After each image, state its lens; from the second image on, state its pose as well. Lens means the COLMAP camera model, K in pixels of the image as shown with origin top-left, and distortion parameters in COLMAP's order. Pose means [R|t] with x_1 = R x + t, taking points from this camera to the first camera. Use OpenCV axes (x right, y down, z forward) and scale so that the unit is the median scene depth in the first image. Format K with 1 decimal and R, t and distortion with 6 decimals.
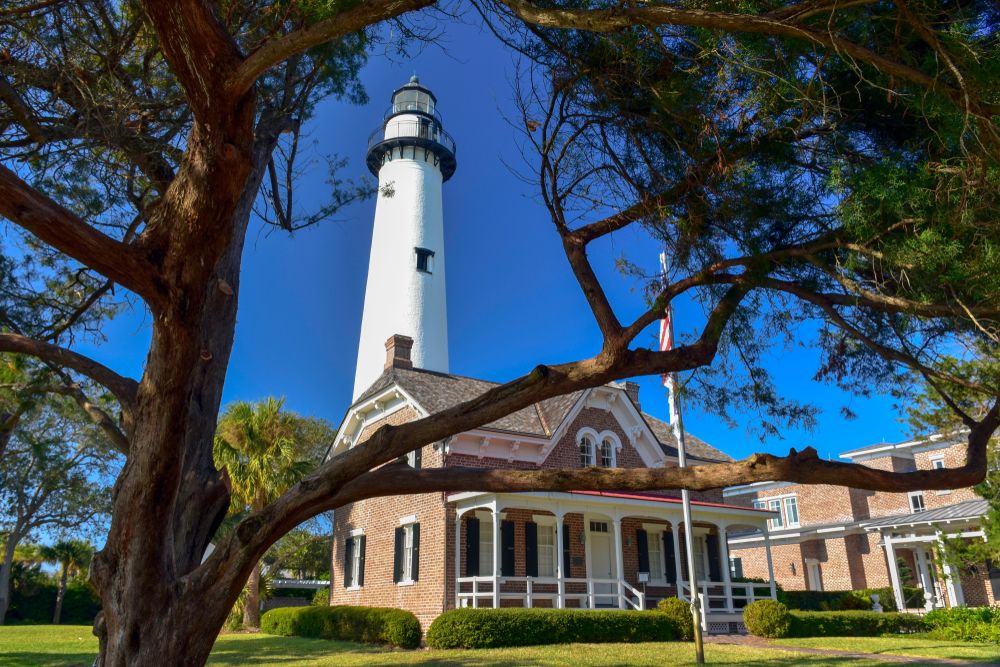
lens RADIAL K [[803.8, 0, 500.0], [0, 803.8, 333.5], [0, 0, 1]] dist [-0.007432, -0.006096]
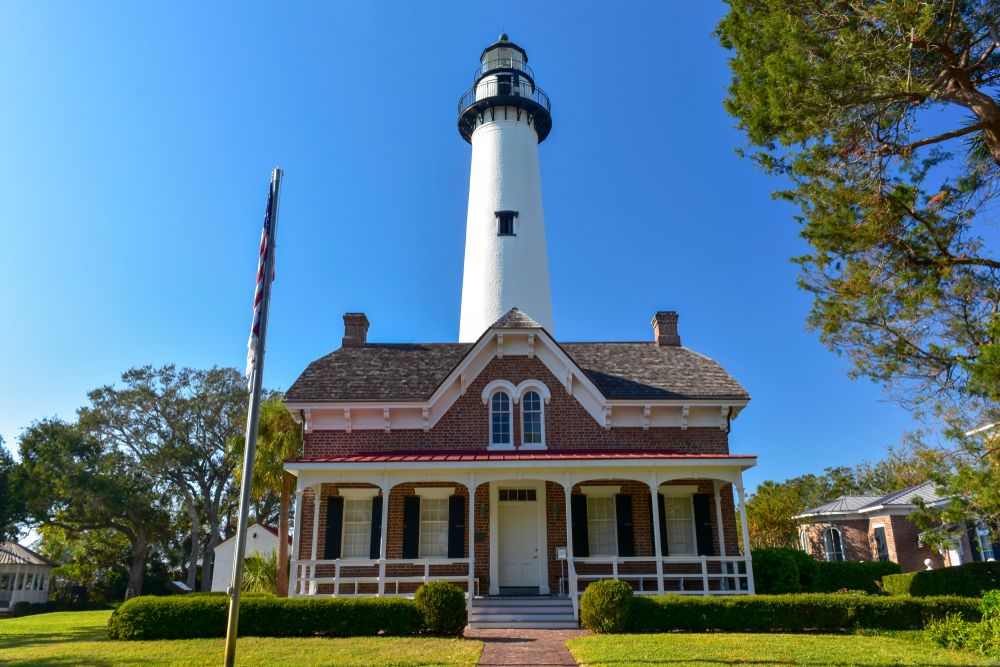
lens RADIAL K [[811.8, 0, 500.0], [0, 811.8, 333.5], [0, 0, 1]] dist [0.009452, 0.006790]
pose [[0.849553, -0.171397, -0.498881, 0.536659], [0.181822, 0.982931, -0.028070, 0.092083], [0.495177, -0.066860, 0.866216, 0.260983]]
